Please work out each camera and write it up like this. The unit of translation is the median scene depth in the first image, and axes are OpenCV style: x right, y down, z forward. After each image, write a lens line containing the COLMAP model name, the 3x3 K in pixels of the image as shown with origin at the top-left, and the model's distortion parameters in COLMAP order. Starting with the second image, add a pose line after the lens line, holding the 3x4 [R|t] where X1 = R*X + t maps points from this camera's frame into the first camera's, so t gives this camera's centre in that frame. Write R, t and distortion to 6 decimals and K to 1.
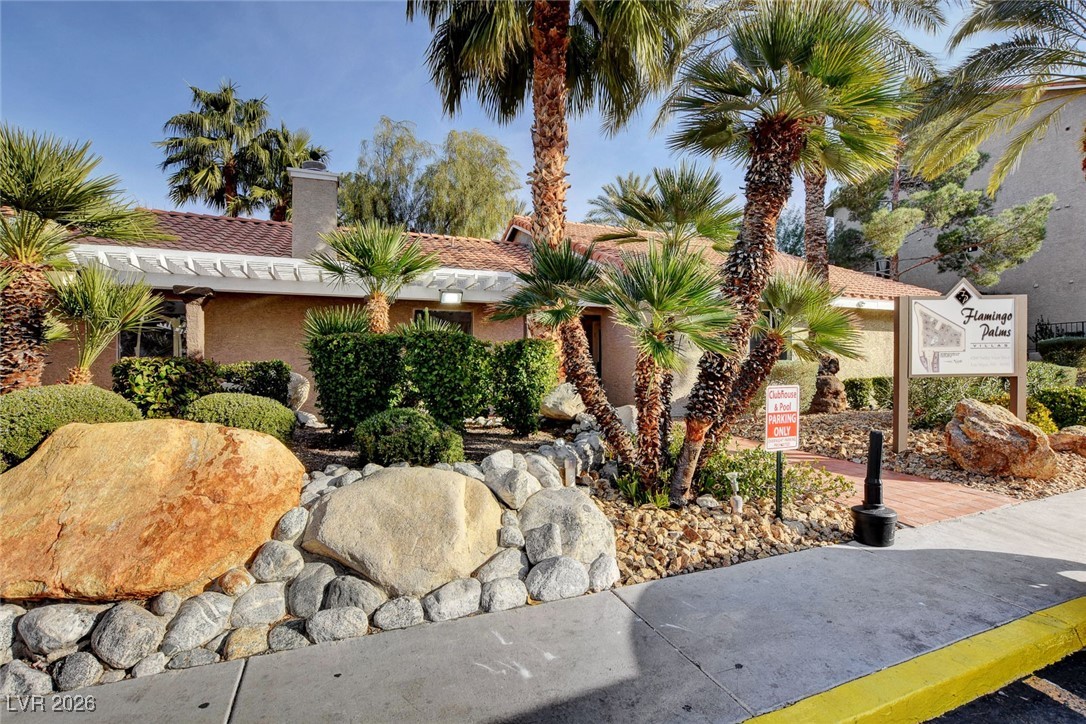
lens RADIAL K [[497.5, 0, 544.9], [0, 497.5, 358.8], [0, 0, 1]] dist [-0.000270, -0.000038]
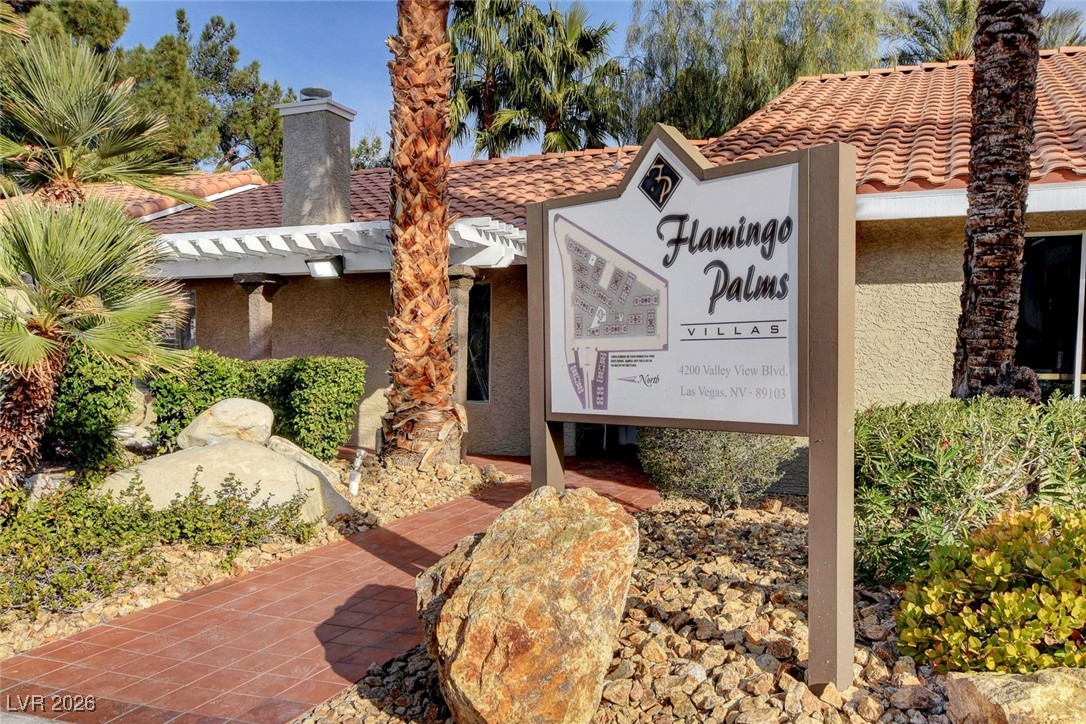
lens RADIAL K [[876.9, 0, 542.2], [0, 876.9, 362.1], [0, 0, 1]] dist [0.004562, 0.000472]
pose [[0.709140, 0.005541, -0.705046, 1.191361], [-0.001934, 0.999981, 0.005913, -0.010103], [0.705065, -0.002830, 0.709137, 0.535766]]
